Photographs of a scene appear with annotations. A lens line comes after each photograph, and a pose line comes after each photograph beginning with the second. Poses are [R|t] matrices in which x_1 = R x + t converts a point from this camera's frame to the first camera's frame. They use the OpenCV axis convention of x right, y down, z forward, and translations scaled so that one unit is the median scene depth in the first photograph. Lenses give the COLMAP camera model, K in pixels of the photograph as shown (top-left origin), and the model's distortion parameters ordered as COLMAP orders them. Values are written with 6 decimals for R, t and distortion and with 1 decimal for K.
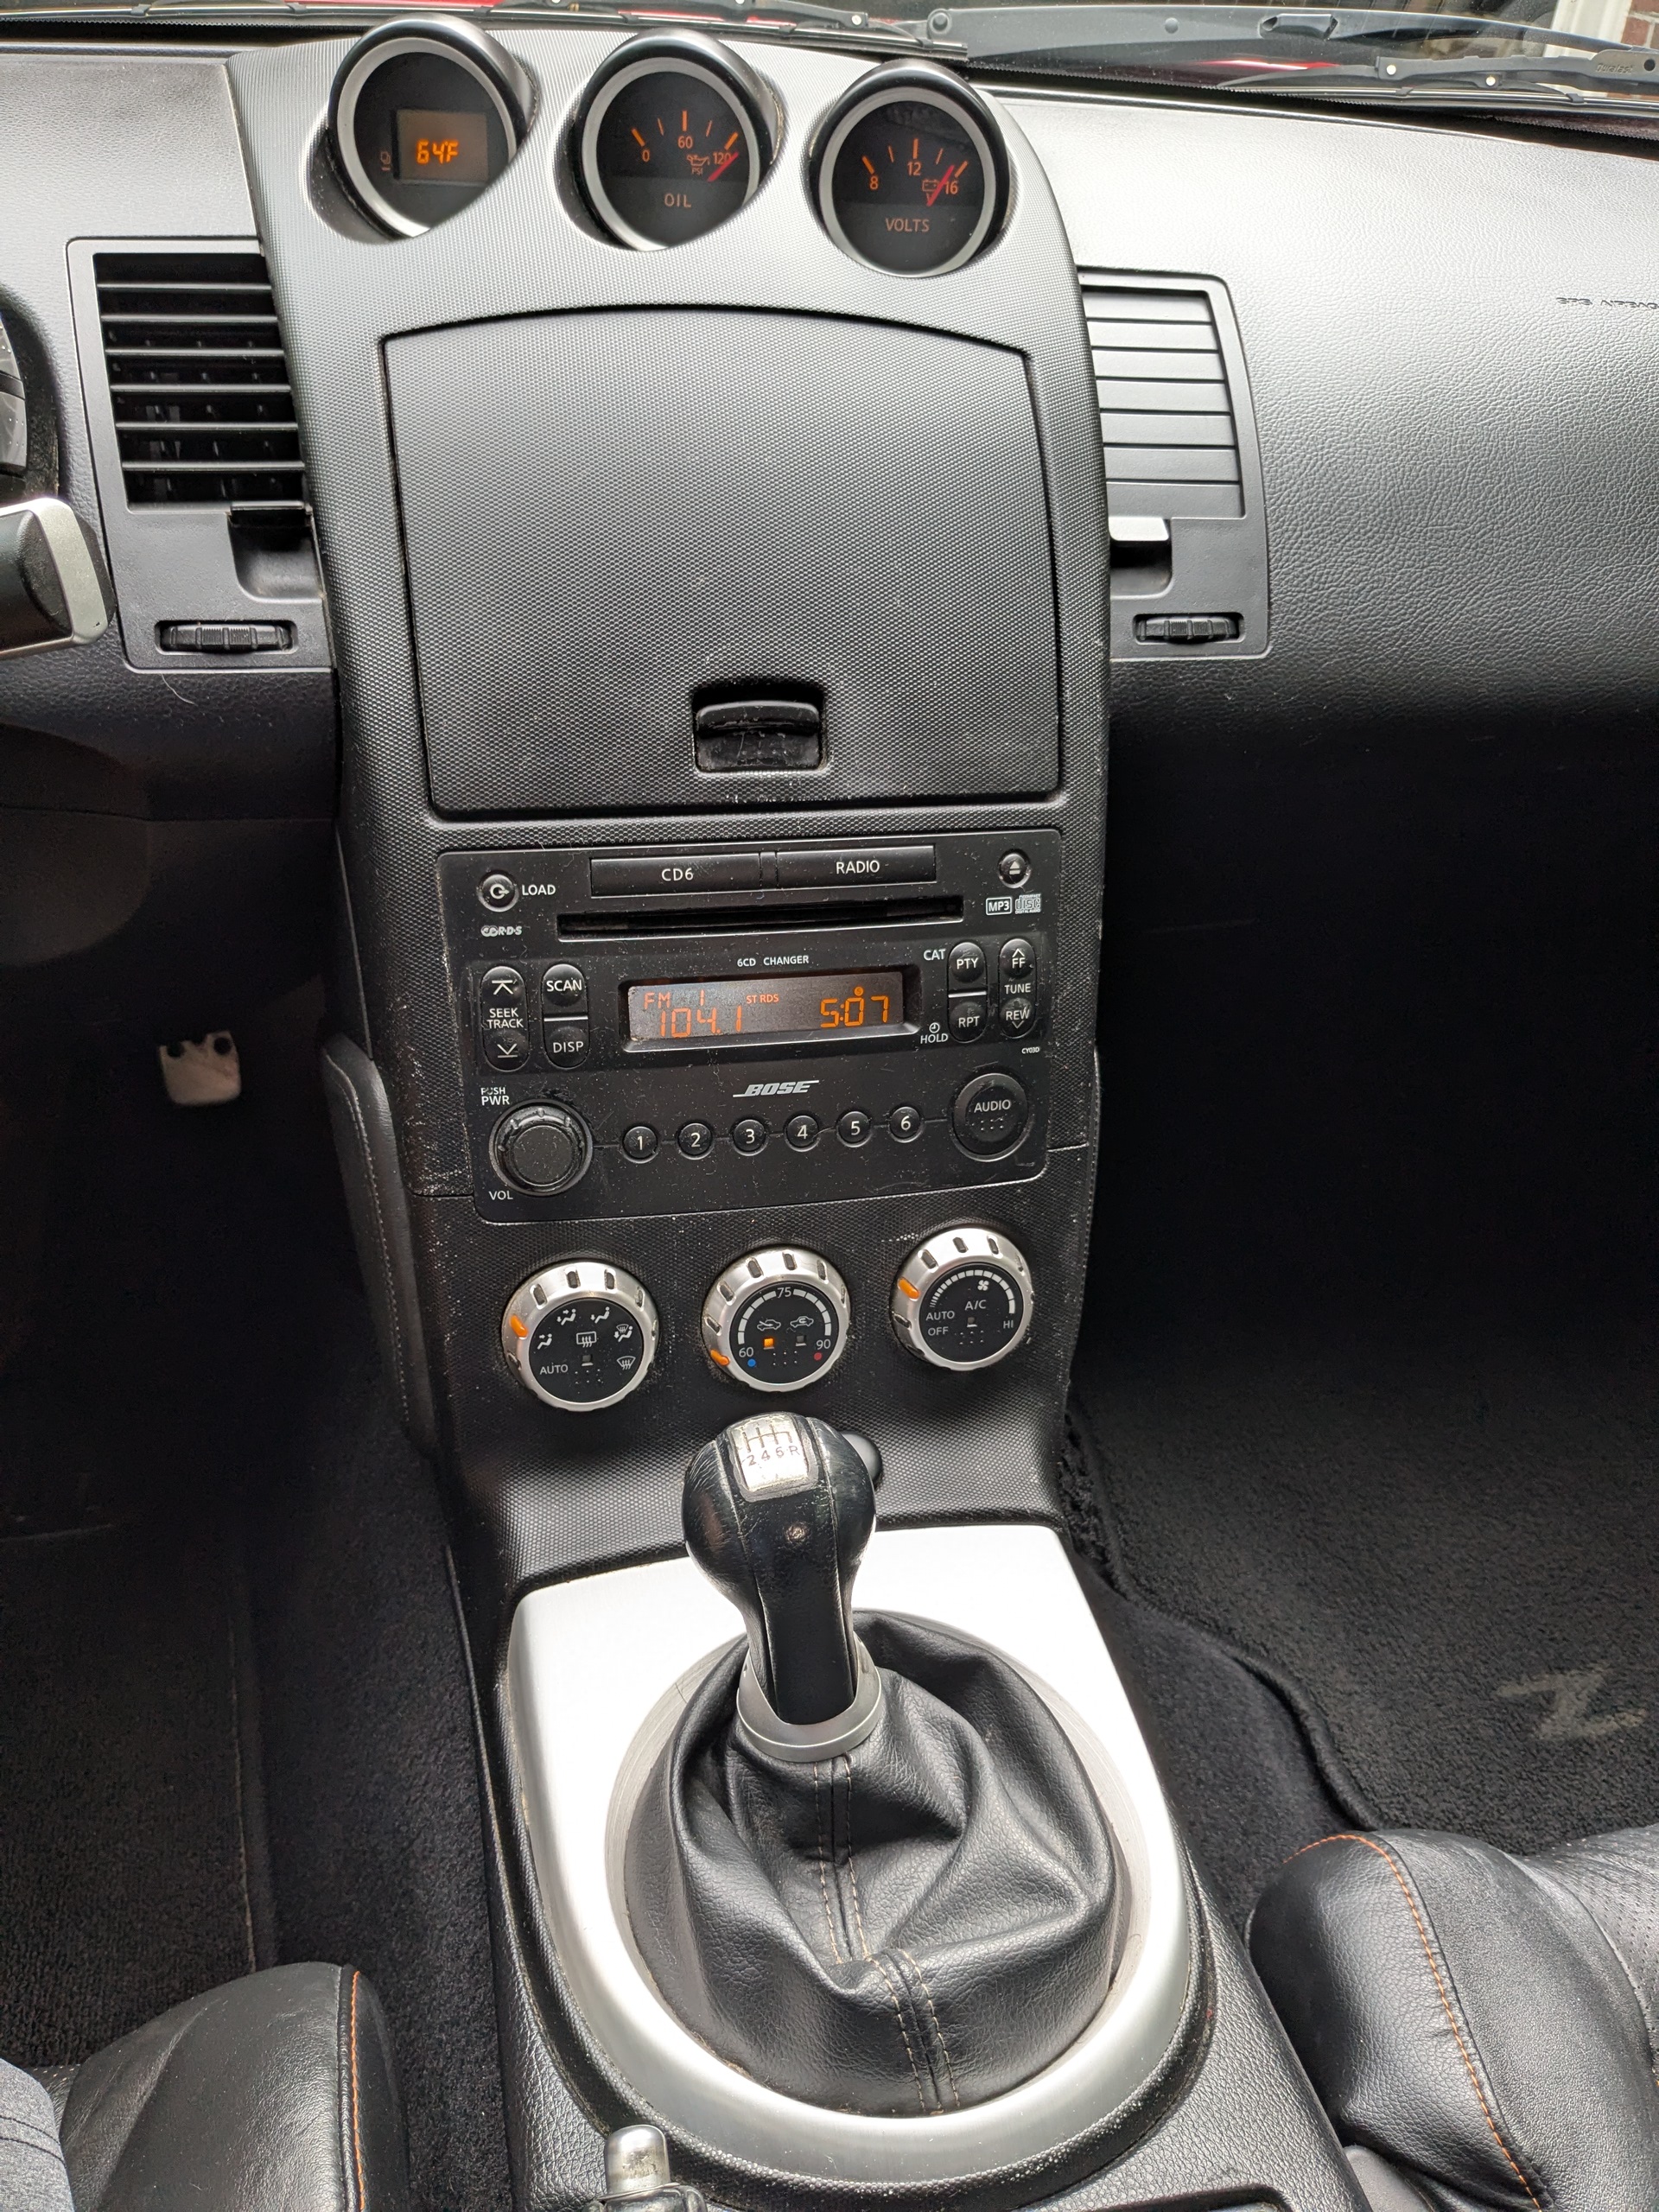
lens RADIAL K [[1739.3, 0, 829.4], [0, 1739.3, 1107.4], [0, 0, 1]] dist [0.001699, 0.000472]
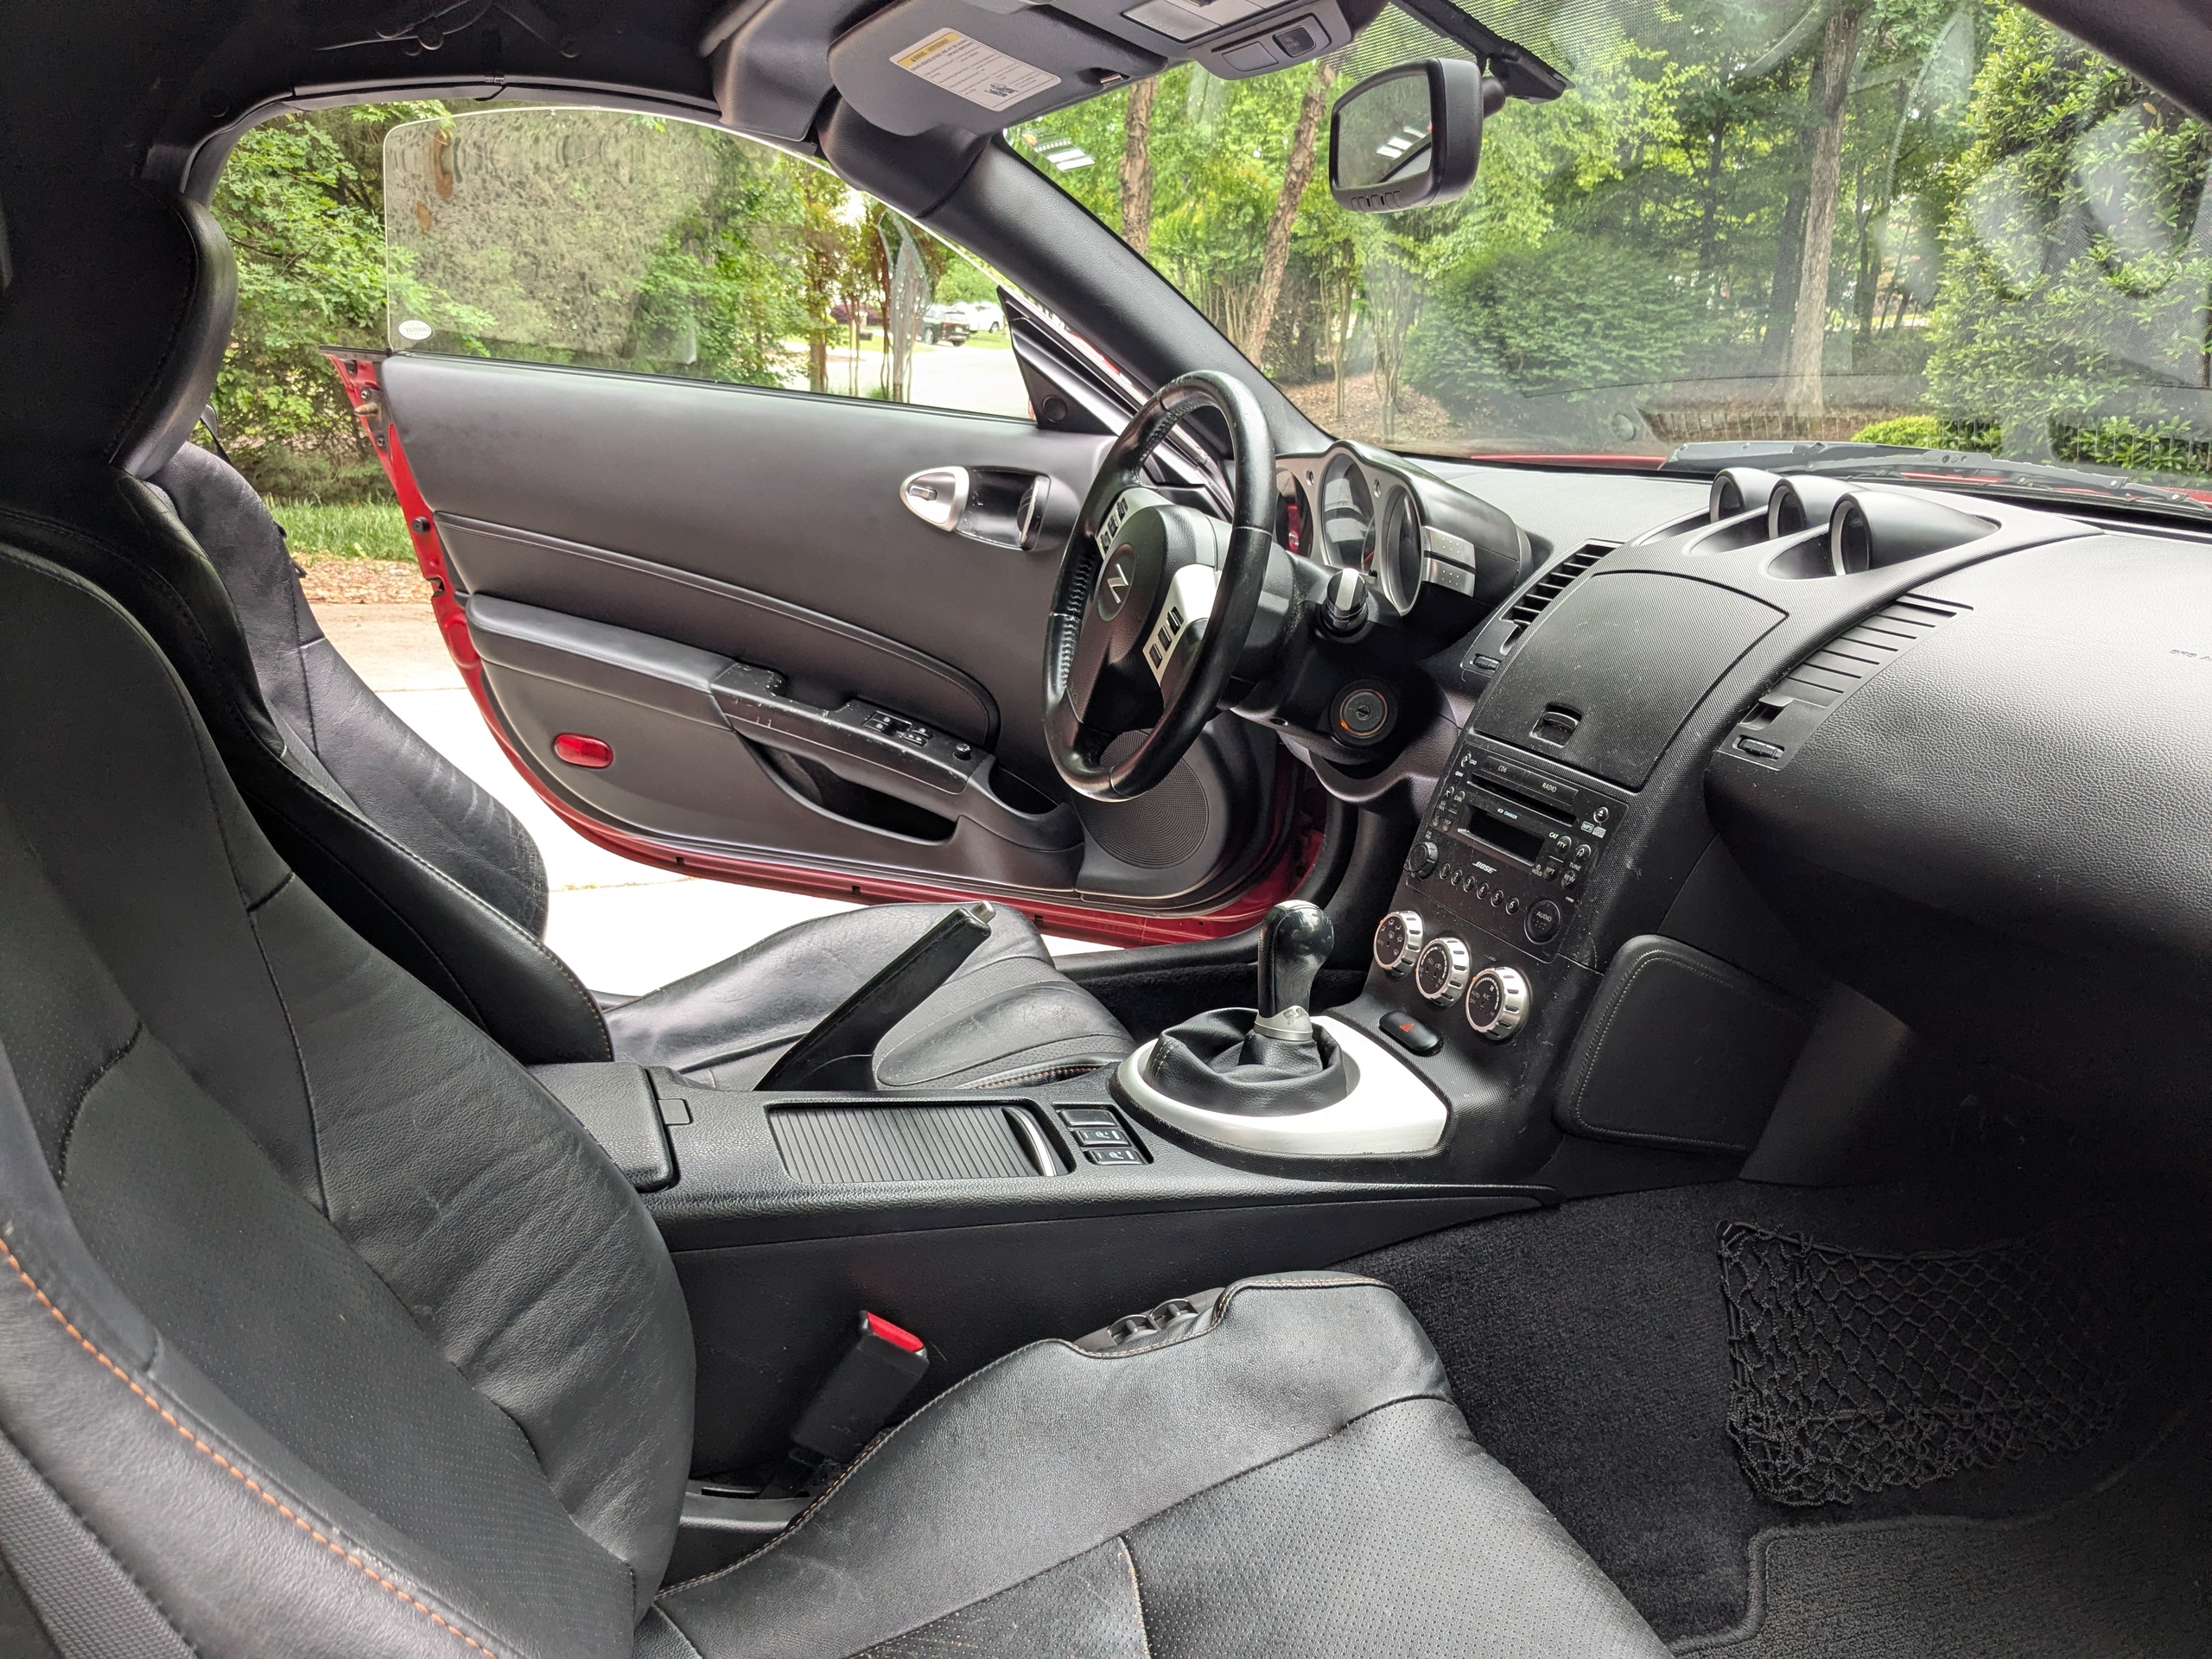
lens RADIAL K [[1739.3, 0, 1106.0], [0, 1739.3, 829.1], [0, 0, 1]] dist [0.001699, 0.000472]
pose [[0.183764, 0.220588, -0.957900, 1.982071], [-0.570355, 0.817604, 0.078863, 0.049411], [0.800579, 0.531850, 0.276060, -0.026909]]
